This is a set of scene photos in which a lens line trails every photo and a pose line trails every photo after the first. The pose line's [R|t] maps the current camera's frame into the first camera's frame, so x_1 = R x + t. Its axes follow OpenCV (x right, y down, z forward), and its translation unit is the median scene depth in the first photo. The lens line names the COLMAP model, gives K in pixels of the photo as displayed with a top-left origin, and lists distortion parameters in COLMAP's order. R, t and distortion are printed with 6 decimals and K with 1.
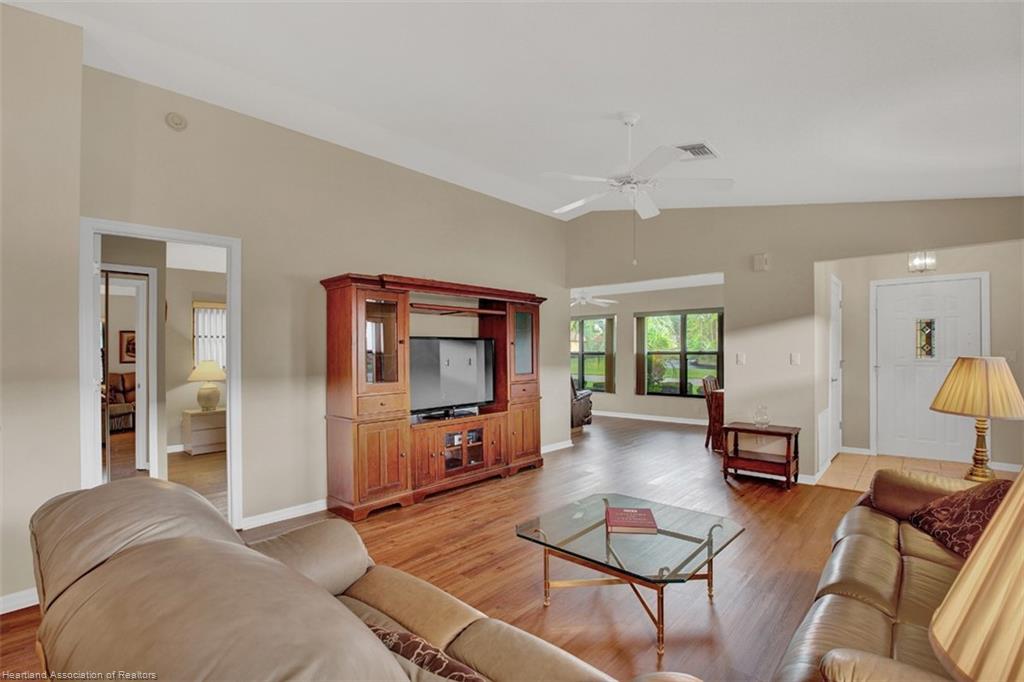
lens RADIAL K [[466.6, 0, 515.8], [0, 466.6, 347.7], [0, 0, 1]] dist [-0.024119, 0.000796]
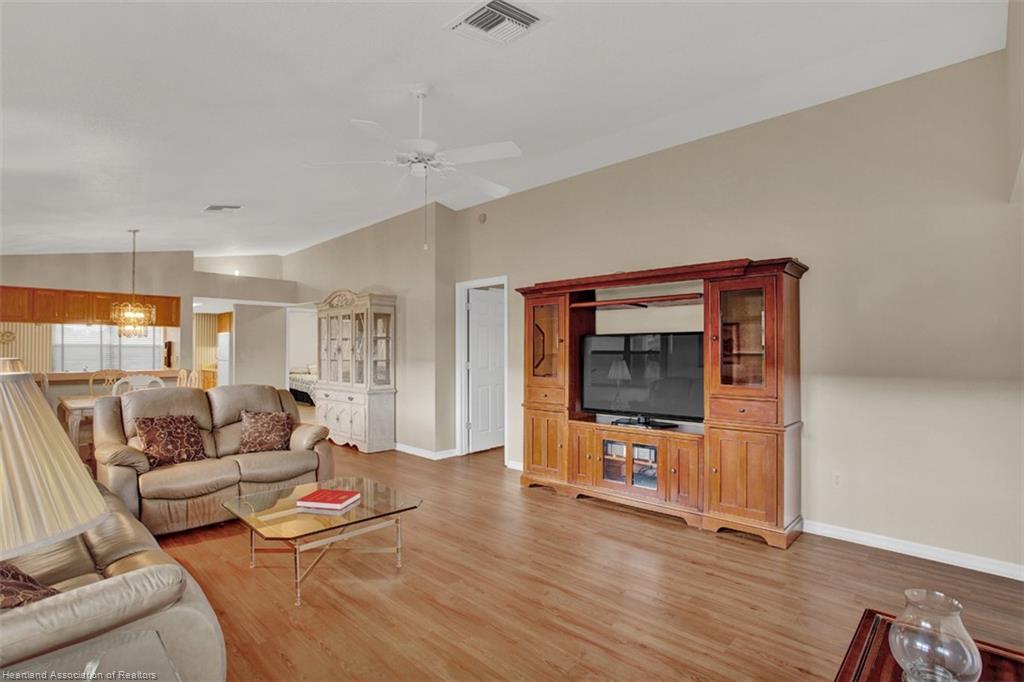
lens RADIAL K [[492.5, 0, 517.9], [0, 492.5, 338.4], [0, 0, 1]] dist [-0.001051, -0.000172]
pose [[-0.008253, -0.020351, -0.999759, 0.815807], [0.007967, 0.999760, -0.020417, 0.003997], [0.999934, -0.008134, -0.008089, 0.825996]]
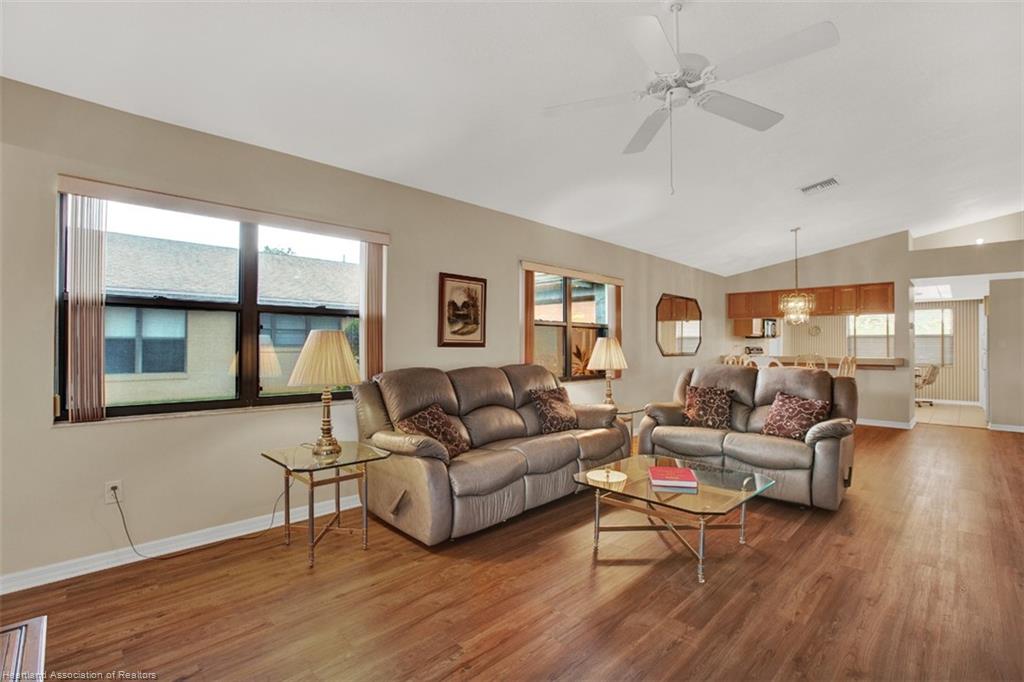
lens RADIAL K [[466.6, 0, 515.8], [0, 466.6, 347.7], [0, 0, 1]] dist [-0.024119, 0.000796]
pose [[-0.999513, 0.003137, 0.031035, 0.324148], [0.002990, 0.999984, -0.004794, 0.038203], [-0.031049, -0.004699, -0.999507, 1.187782]]
